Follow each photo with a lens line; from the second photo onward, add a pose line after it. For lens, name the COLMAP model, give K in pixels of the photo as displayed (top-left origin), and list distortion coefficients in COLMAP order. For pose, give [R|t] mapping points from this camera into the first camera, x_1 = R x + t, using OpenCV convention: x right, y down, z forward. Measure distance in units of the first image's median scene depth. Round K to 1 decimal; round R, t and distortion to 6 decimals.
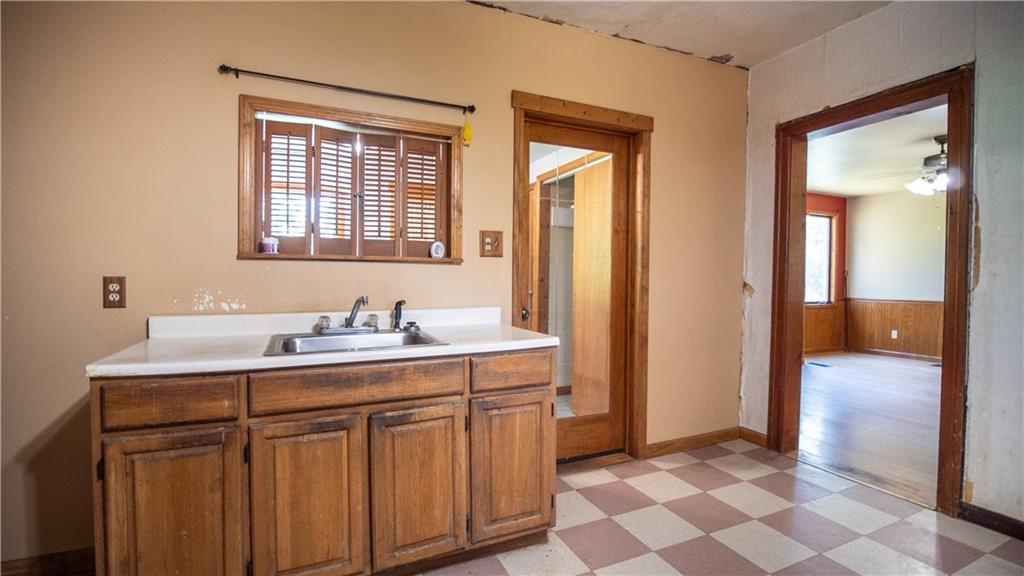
lens RADIAL K [[465.3, 0, 507.8], [0, 465.3, 286.9], [0, 0, 1]] dist [-0.022088, -0.000971]
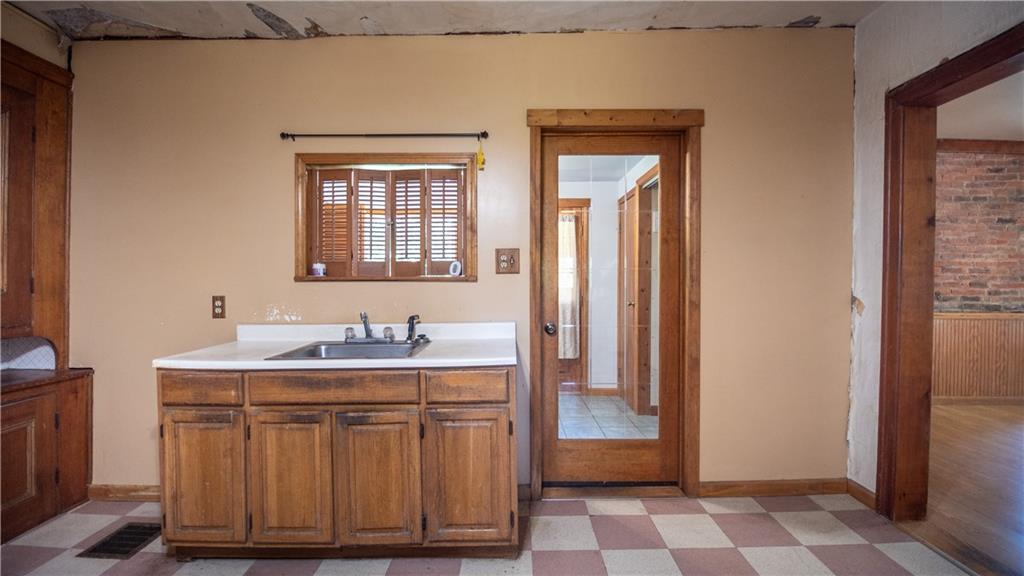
lens RADIAL K [[465.3, 0, 510.1], [0, 465.3, 287.2], [0, 0, 1]] dist [-0.022088, -0.000971]
pose [[0.910253, -0.005180, -0.414020, 0.404407], [0.002311, 0.999970, -0.007430, -0.027228], [0.414046, 0.005806, 0.910238, 0.060484]]
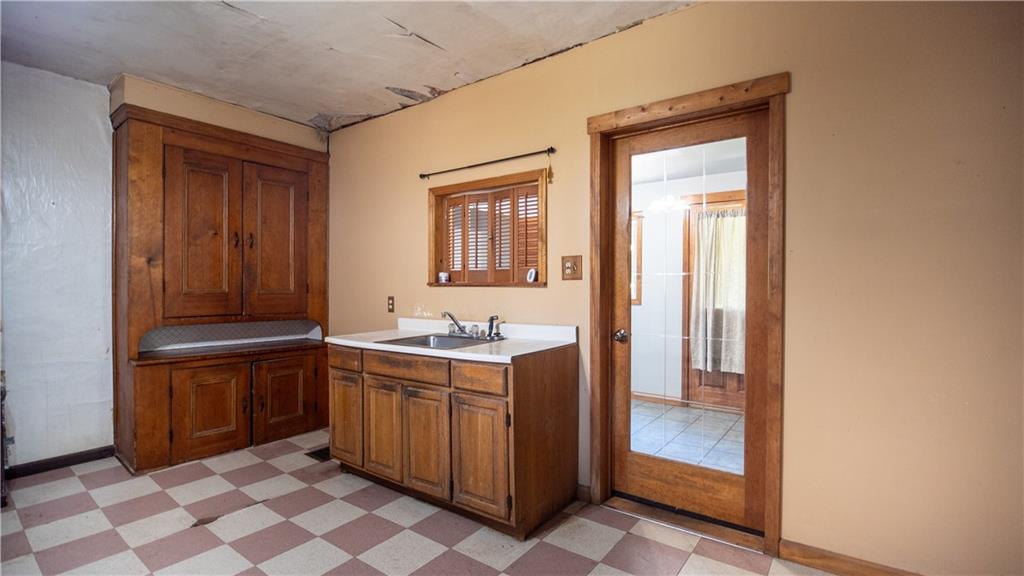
lens RADIAL K [[465.3, 0, 506.0], [0, 465.3, 289.4], [0, 0, 1]] dist [-0.022088, -0.000971]
pose [[0.478534, 0.002990, -0.878064, 0.850739], [-0.007902, 0.999968, -0.000902, -0.040791], [0.878034, 0.007370, 0.478542, 0.355337]]
